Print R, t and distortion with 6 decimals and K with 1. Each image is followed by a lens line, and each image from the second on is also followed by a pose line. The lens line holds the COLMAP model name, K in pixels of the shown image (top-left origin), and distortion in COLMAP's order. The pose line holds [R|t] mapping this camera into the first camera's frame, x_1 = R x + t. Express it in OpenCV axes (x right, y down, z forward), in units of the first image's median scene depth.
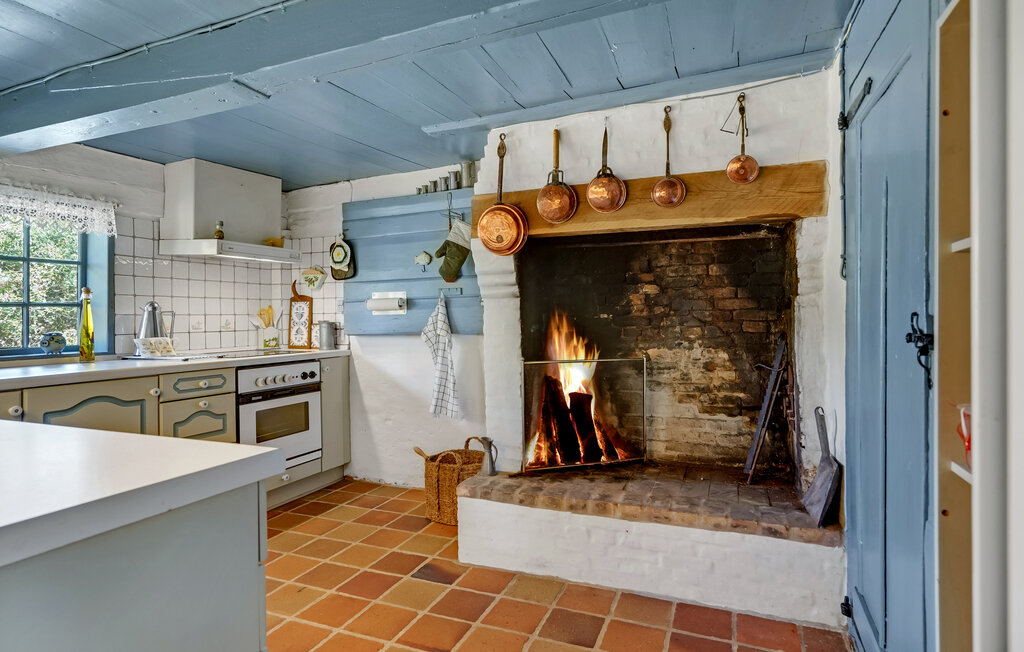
lens RADIAL K [[573.2, 0, 506.1], [0, 573.2, 318.6], [0, 0, 1]] dist [0.023492, 0.001398]
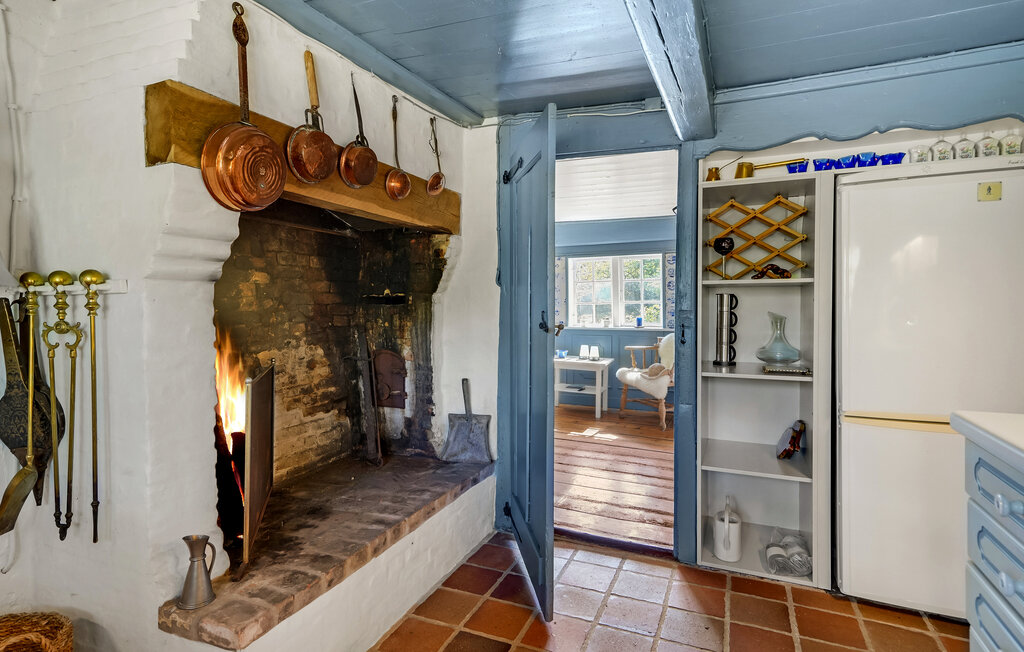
lens RADIAL K [[573.2, 0, 487.7], [0, 573.2, 304.4], [0, 0, 1]] dist [0.023492, 0.001398]
pose [[-0.008393, 0.006153, 0.999946, -0.612945], [0.008213, 0.999948, -0.006084, -0.006930], [-0.999931, 0.008161, -0.008443, 0.753917]]
